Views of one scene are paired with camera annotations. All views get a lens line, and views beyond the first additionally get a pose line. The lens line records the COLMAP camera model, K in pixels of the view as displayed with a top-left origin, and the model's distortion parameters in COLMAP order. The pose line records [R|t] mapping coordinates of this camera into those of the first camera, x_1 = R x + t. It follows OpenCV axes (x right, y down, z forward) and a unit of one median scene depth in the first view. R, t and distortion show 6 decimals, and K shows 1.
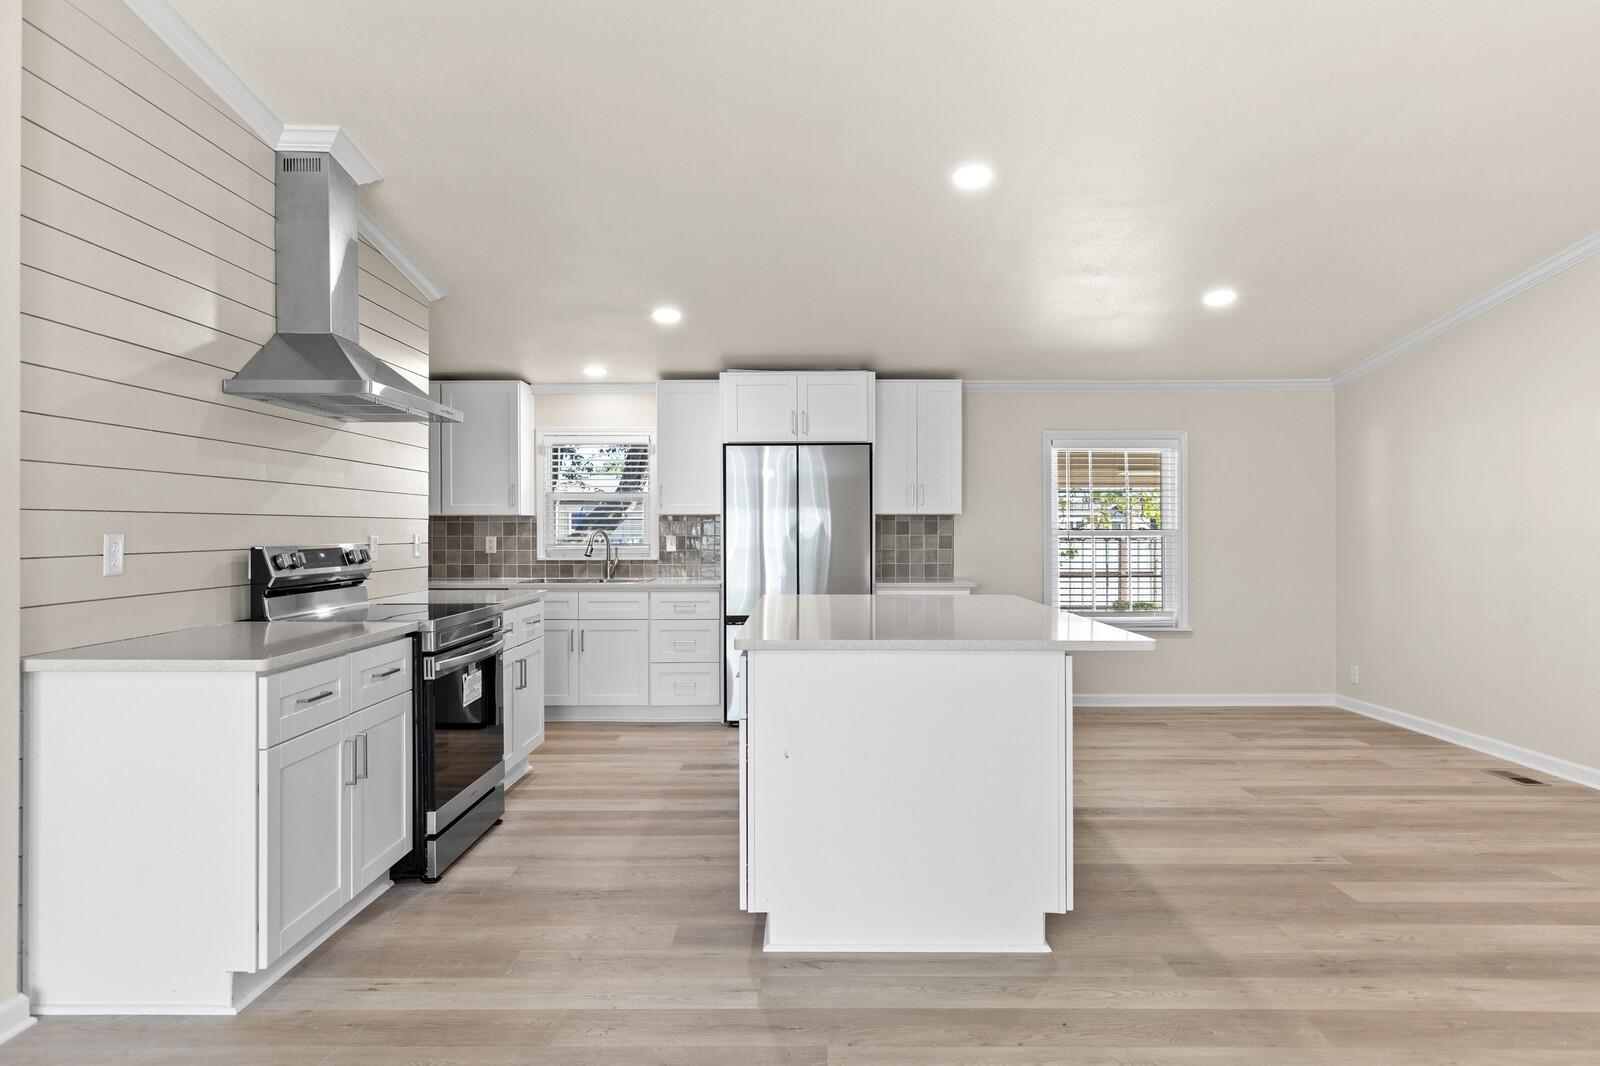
lens RADIAL K [[959.9, 0, 796.9], [0, 959.9, 527.8], [0, 0, 1]] dist [0.001556, -0.001373]
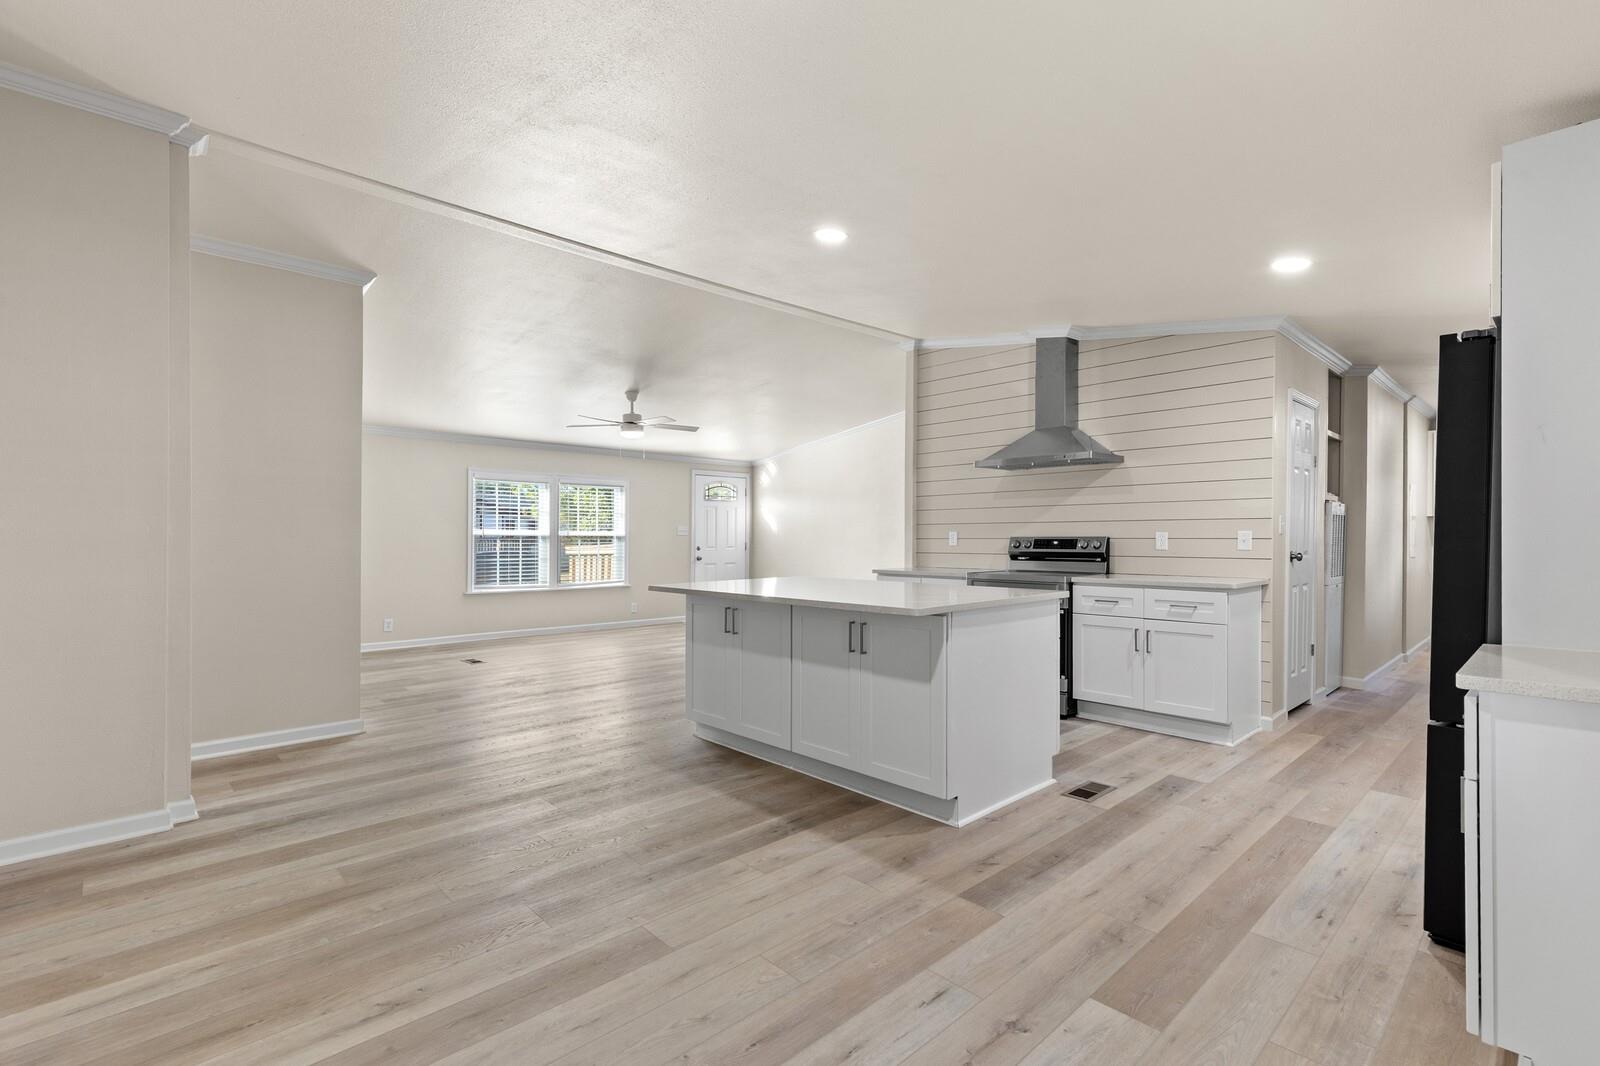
lens RADIAL K [[722.0, 0, 812.4], [0, 722.0, 547.5], [0, 0, 1]] dist [0.007958, 0.000661]
pose [[-0.719940, 0.015701, -0.693859, 0.553028], [0.005841, 0.999846, 0.016564, 0.007416], [0.694012, 0.007873, -0.719920, 1.094692]]
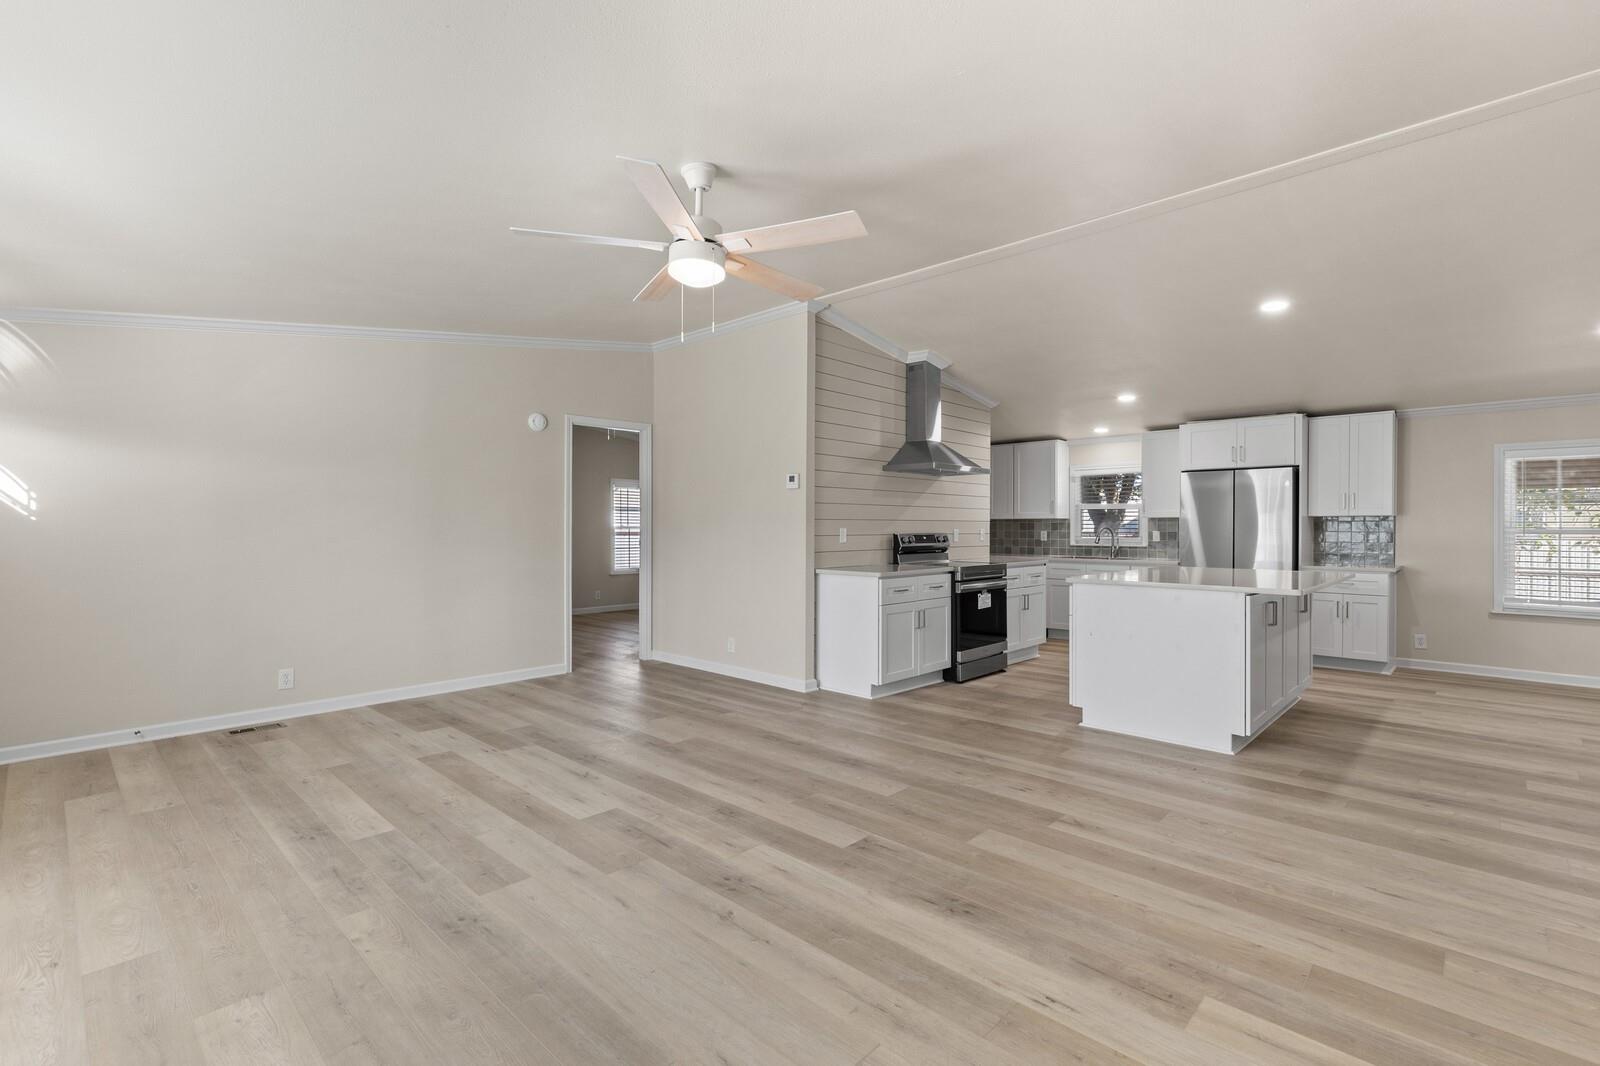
lens RADIAL K [[722.0, 0, 797.7], [0, 722.0, 526.4], [0, 0, 1]] dist [0.007958, 0.000661]
pose [[0.727612, 0.001574, -0.685987, 0.291990], [-0.001309, 0.999999, 0.000907, 0.000339], [0.685987, 0.000238, 0.727614, -0.284058]]
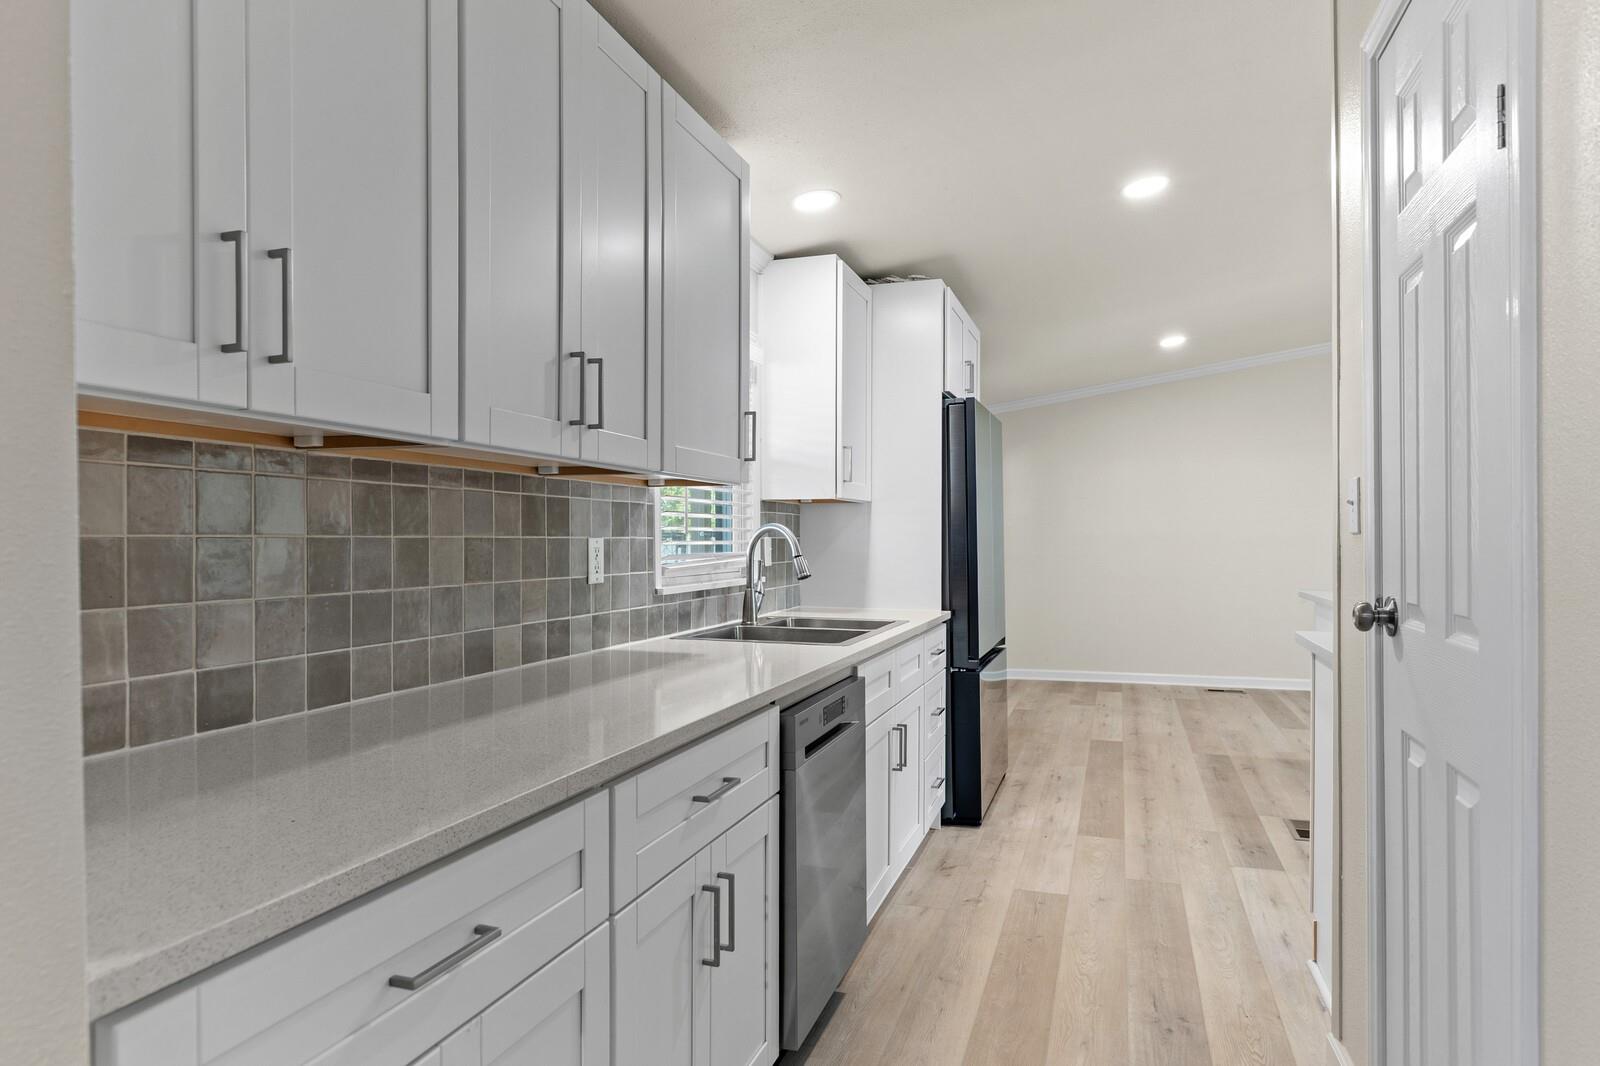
lens RADIAL K [[951.1, 0, 791.5], [0, 951.1, 532.8], [0, 0, 1]] dist [-0.005489, -0.003374]
pose [[0.319835, 0.007074, 0.947447, -0.761434], [0.000775, 0.999970, -0.007728, 0.011690], [-0.947473, 0.003206, 0.319820, 0.959877]]
